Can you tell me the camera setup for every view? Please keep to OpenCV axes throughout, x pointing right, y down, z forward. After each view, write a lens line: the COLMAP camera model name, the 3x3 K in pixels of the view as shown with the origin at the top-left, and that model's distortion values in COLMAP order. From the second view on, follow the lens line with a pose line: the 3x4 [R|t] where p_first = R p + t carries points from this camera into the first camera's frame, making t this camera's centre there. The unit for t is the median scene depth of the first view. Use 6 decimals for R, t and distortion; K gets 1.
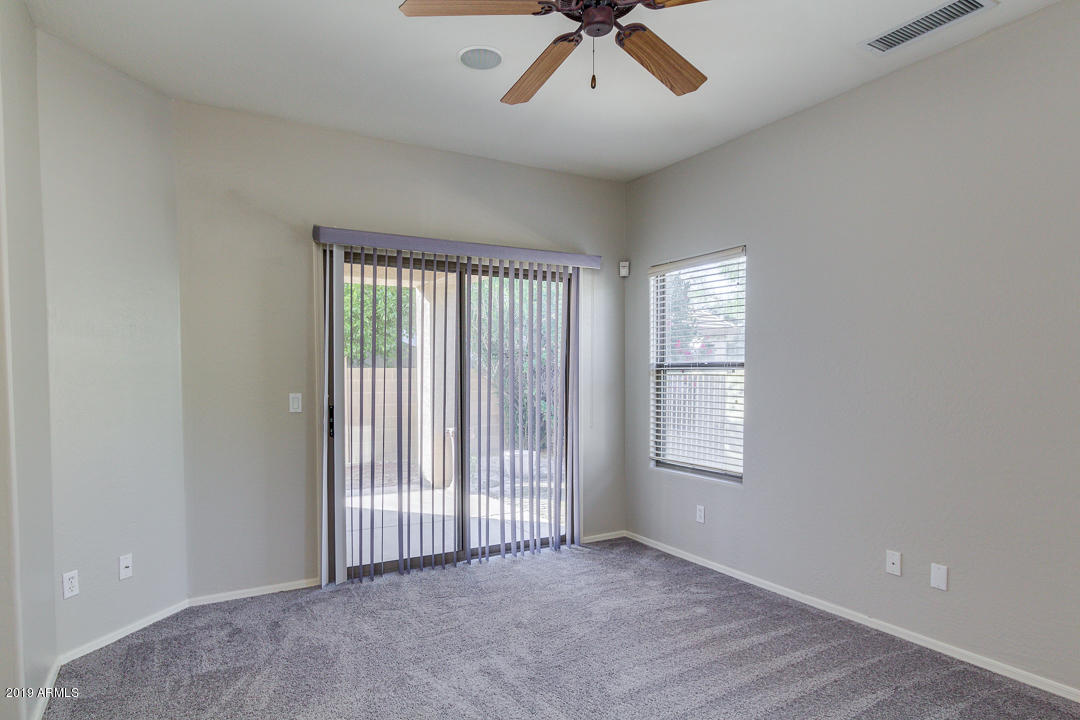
lens RADIAL K [[597.9, 0, 539.8], [0, 597.9, 367.9], [0, 0, 1]] dist [0.004301, 0.000294]
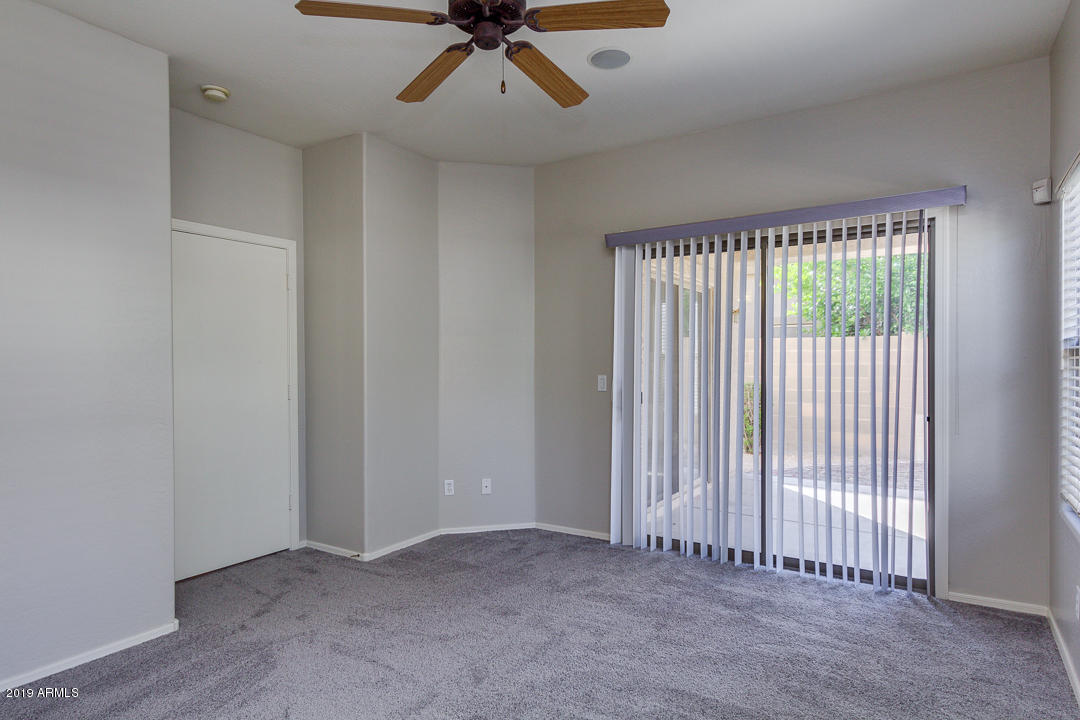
lens RADIAL K [[597.9, 0, 539.8], [0, 597.9, 367.9], [0, 0, 1]] dist [0.004301, 0.000294]
pose [[0.499808, 0.013238, -0.866035, 0.569247], [0.009971, 0.999729, 0.021035, 0.002484], [0.866079, -0.019149, 0.499540, 0.311834]]
